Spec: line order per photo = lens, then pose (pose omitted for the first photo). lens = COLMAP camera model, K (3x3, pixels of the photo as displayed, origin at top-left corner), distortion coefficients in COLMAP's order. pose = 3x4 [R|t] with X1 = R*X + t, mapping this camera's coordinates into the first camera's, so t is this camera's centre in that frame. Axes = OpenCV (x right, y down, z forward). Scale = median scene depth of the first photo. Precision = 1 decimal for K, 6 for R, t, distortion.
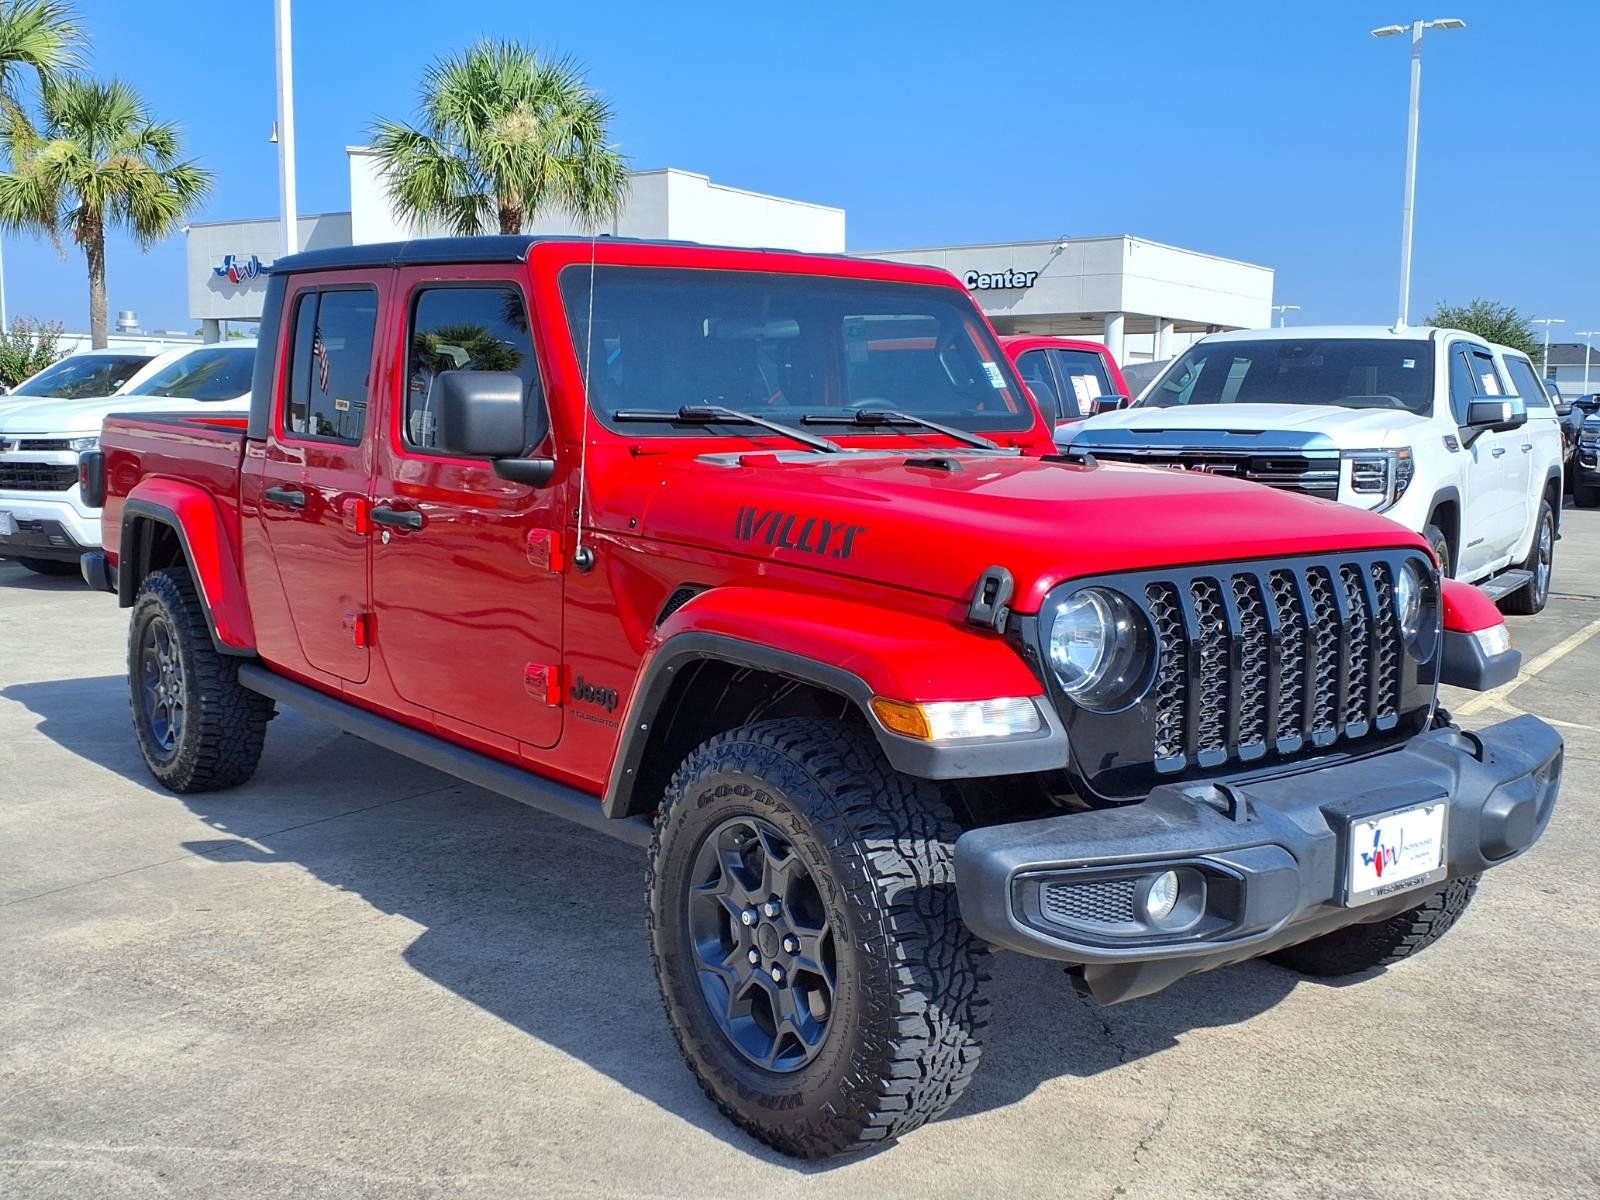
lens RADIAL K [[1632.7, 0, 800.0], [0, 1632.7, 600.0], [0, 0, 1]] dist [0.058404, -0.029632]
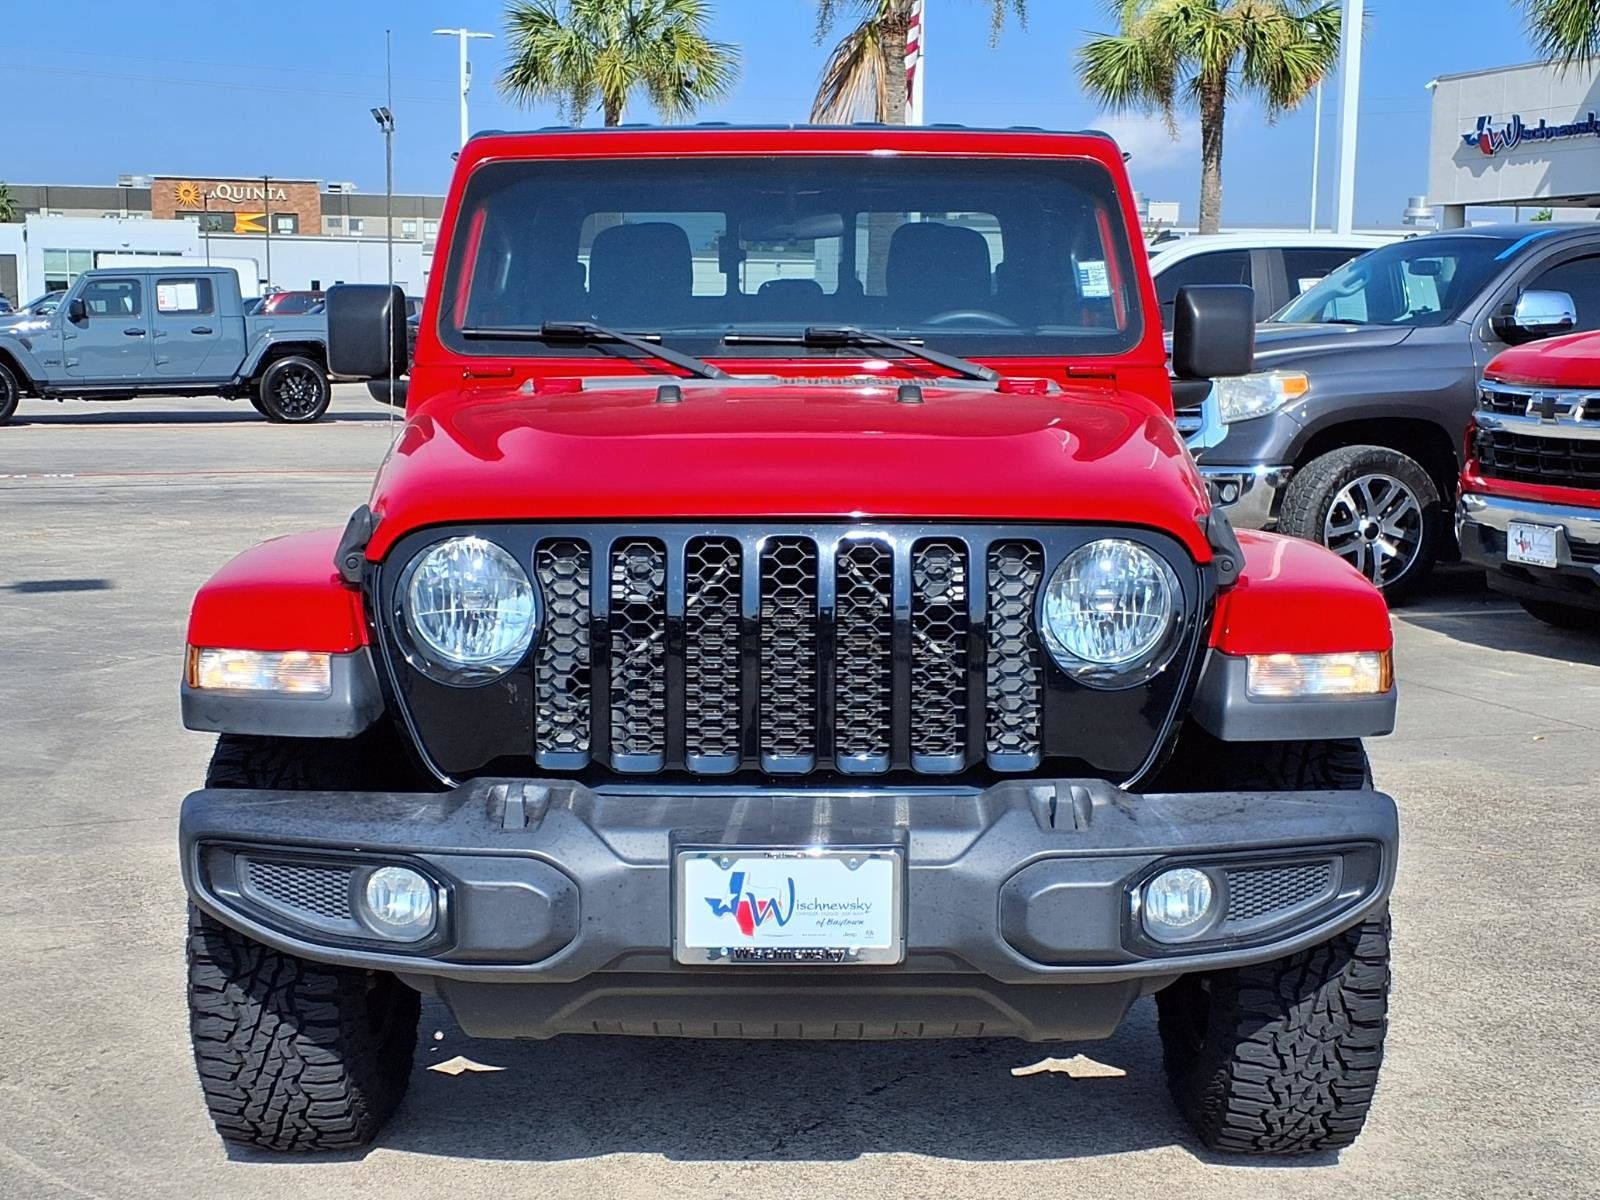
lens RADIAL K [[2346.3, 0, 800.0], [0, 2346.3, 600.0], [0, 0, 1]] dist [0.032409, -0.032735]
pose [[0.793163, 0.069014, -0.605086, 0.900557], [-0.069923, 0.997308, 0.022092, -0.011523], [0.604982, 0.024787, 0.795853, 0.124935]]
